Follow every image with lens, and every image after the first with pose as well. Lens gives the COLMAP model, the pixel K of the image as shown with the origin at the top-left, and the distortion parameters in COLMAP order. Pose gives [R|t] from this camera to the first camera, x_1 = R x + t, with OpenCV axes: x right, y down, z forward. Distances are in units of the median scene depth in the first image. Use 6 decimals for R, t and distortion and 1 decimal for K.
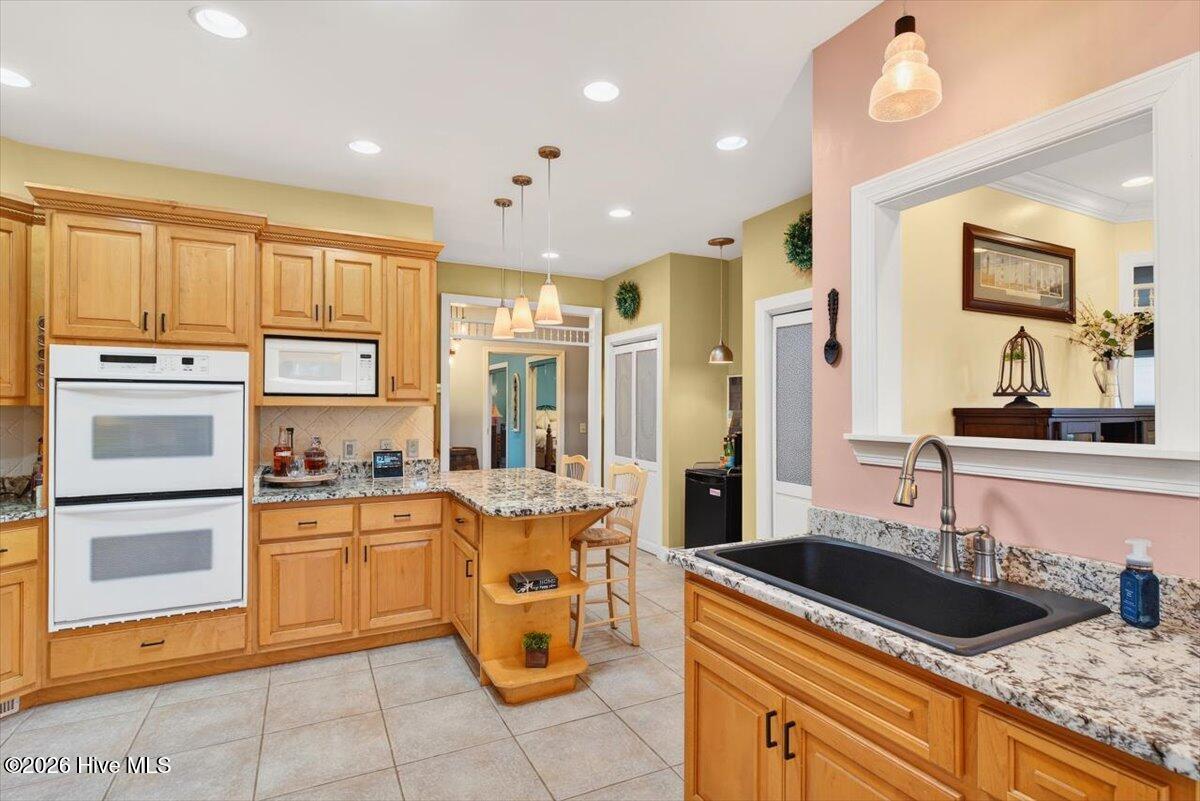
lens RADIAL K [[577.7, 0, 585.4], [0, 577.7, 400.2], [0, 0, 1]] dist [0.008265, -0.002197]
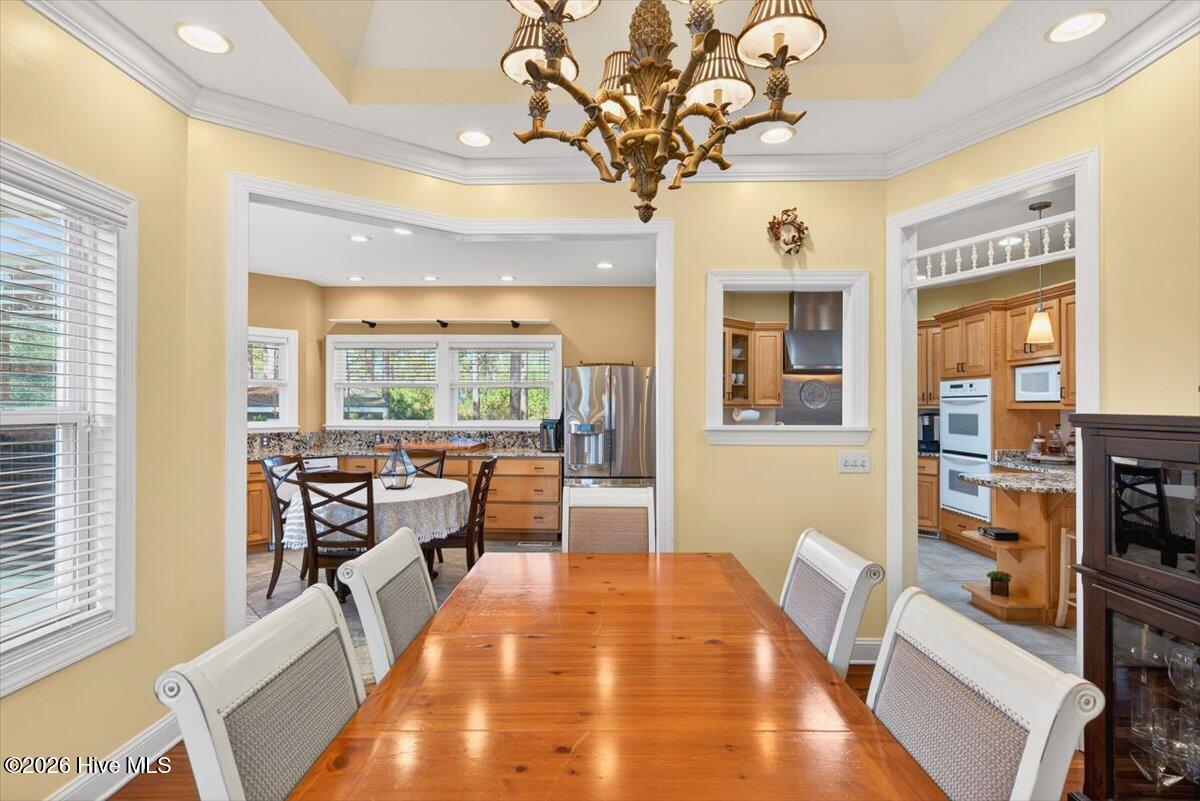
lens RADIAL K [[577.7, 0, 592.3], [0, 577.7, 402.2], [0, 0, 1]] dist [0.008265, -0.002197]
pose [[-0.457332, -0.010750, -0.889231, 1.578377], [0.005176, 0.999878, -0.014749, 0.008728], [0.889281, -0.011347, -0.457221, 0.750044]]
